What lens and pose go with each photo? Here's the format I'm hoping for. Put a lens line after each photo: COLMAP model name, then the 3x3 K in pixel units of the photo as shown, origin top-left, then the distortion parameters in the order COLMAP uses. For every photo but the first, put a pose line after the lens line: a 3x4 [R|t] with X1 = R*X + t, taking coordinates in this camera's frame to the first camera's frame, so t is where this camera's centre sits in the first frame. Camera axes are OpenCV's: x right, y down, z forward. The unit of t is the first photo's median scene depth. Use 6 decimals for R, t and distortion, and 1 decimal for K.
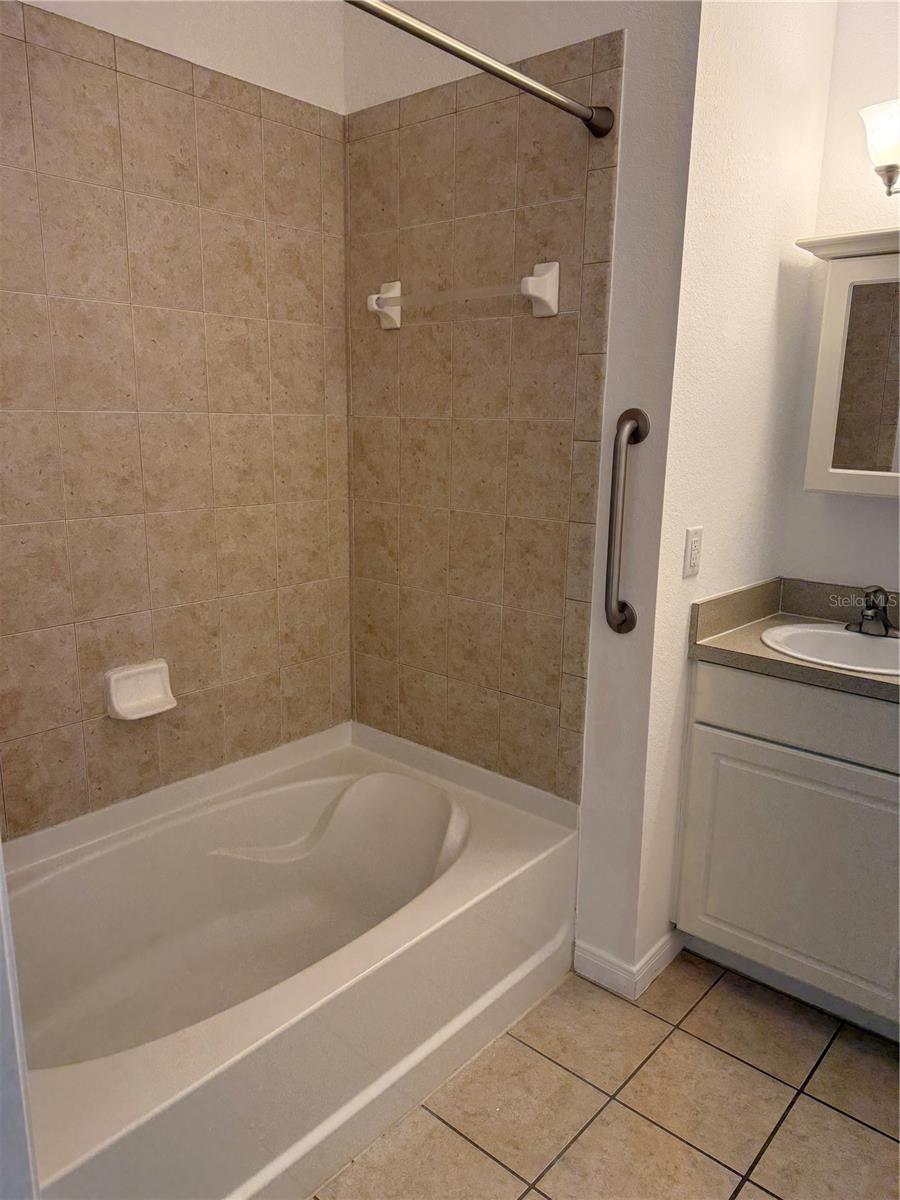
lens RADIAL K [[838.7, 0, 453.0], [0, 838.7, 603.2], [0, 0, 1]] dist [0.085440, -0.112762]
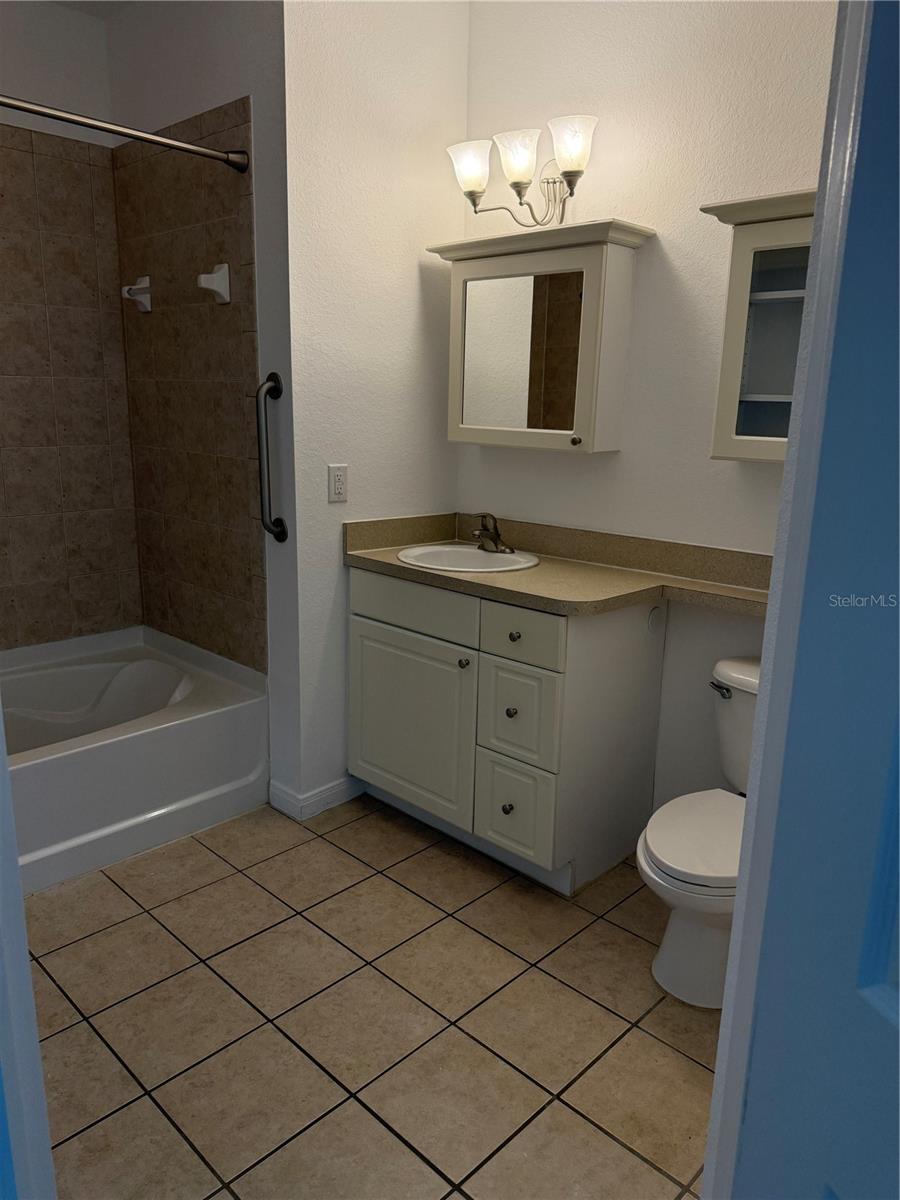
lens RADIAL K [[851.3, 0, 450.0], [0, 851.3, 600.0], [0, 0, 1]] dist [0.081307, -0.116777]
pose [[0.998584, 0.017826, -0.050131, 0.488753], [-0.017297, 0.999790, 0.010977, 0.098210], [0.050316, -0.010095, 0.998682, -0.312288]]
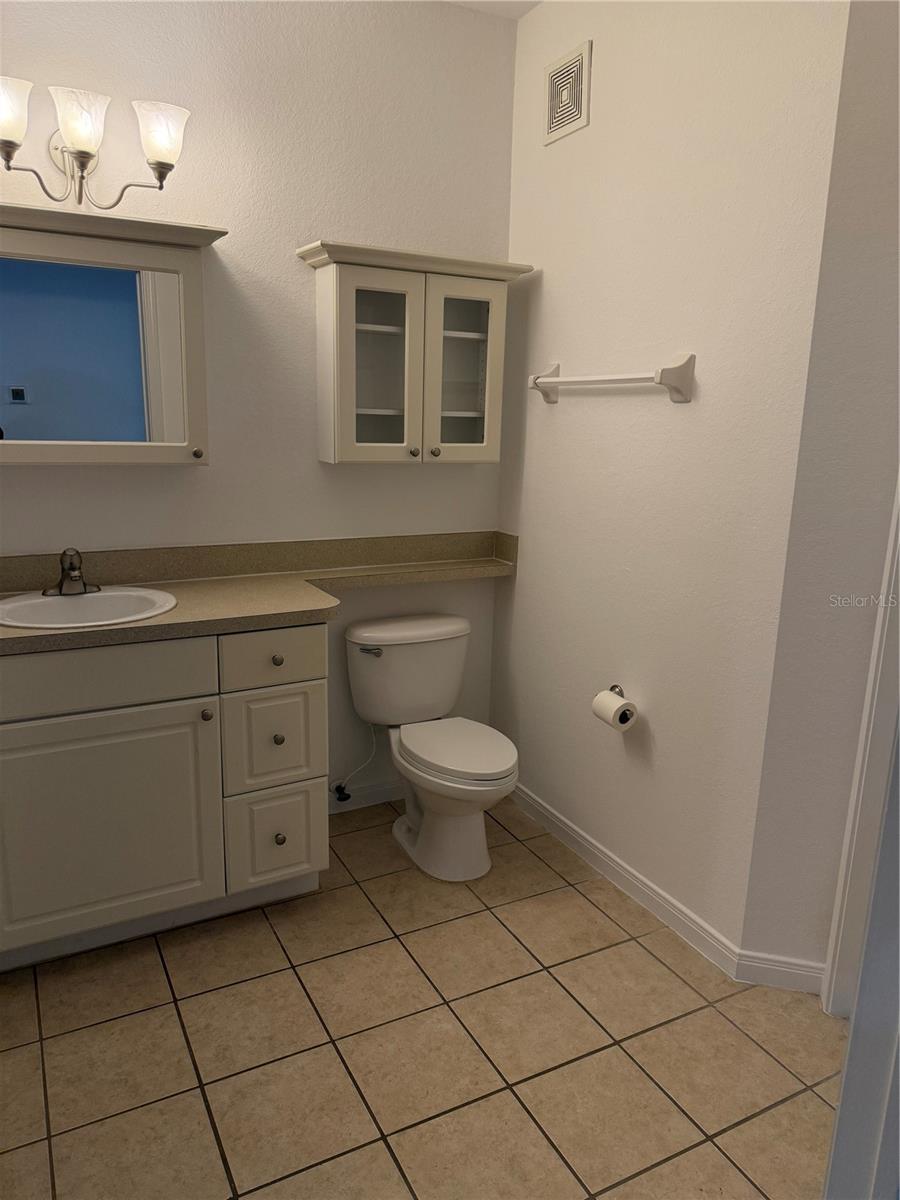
lens RADIAL K [[857.7, 0, 450.0], [0, 857.7, 600.0], [0, 0, 1]] dist [0.002422, -0.001004]
pose [[0.349497, -0.217454, 0.911354, -0.315837], [0.185075, 0.969551, 0.160366, -0.039901], [-0.918476, 0.112621, 0.379101, 0.158853]]
